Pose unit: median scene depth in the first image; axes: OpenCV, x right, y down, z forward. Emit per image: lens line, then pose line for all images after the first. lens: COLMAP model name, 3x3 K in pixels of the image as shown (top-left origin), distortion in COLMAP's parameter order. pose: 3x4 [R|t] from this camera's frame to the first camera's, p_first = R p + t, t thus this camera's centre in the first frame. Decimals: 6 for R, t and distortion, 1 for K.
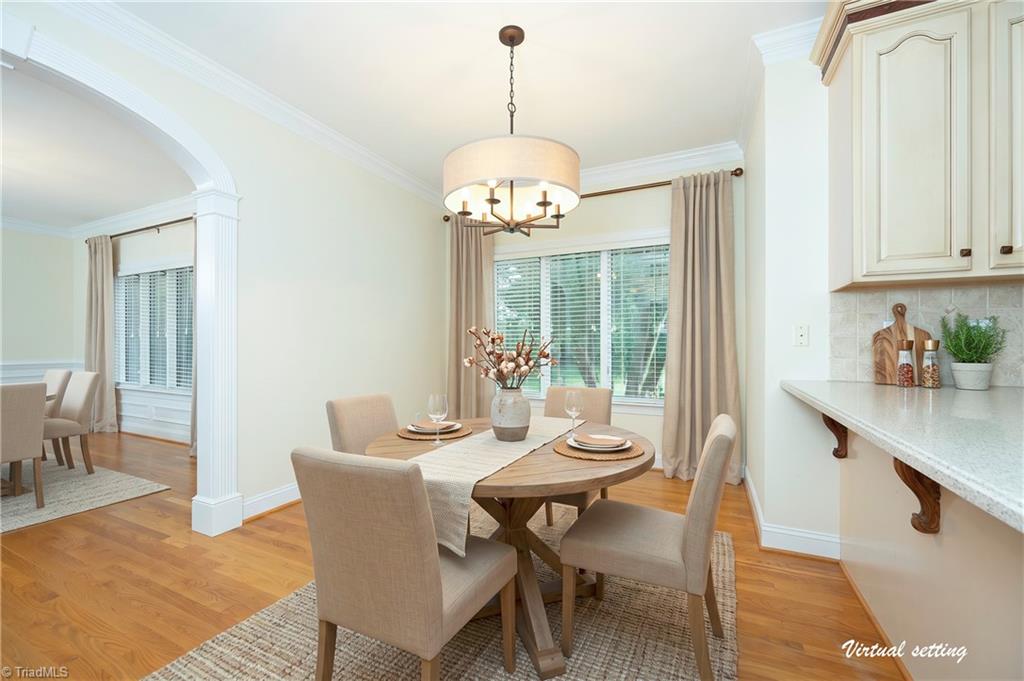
lens RADIAL K [[408.5, 0, 515.1], [0, 408.5, 341.5], [0, 0, 1]] dist [0.001568, 0.000502]
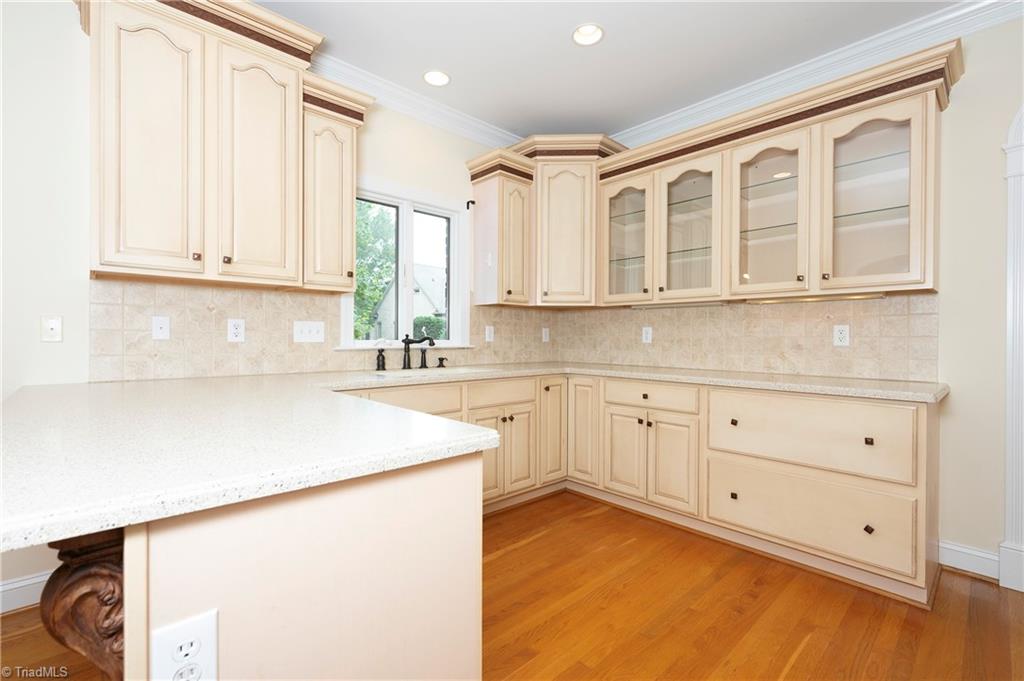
lens RADIAL K [[456.0, 0, 512.0], [0, 456.0, 340.5], [0, 0, 1]] dist [-0.000148, 0.000223]
pose [[0.373255, -0.004437, 0.927718, 0.153812], [-0.010720, 0.999901, 0.009095, -0.007388], [-0.927667, -0.013340, 0.373171, -0.129050]]
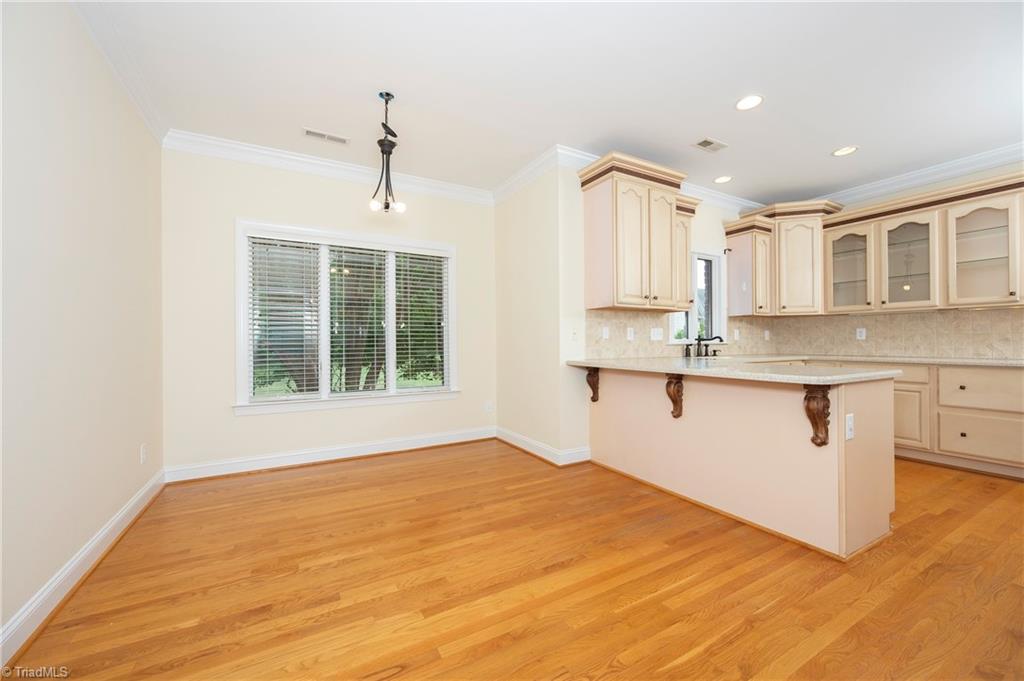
lens RADIAL K [[402.5, 0, 513.5], [0, 402.5, 340.9], [0, 0, 1]] dist [0.001047, 0.000167]
pose [[0.580102, -0.000786, 0.814543, -0.626986], [0.000686, 1.000000, 0.000476, 0.011121], [-0.814543, 0.000283, 0.580103, 0.189140]]
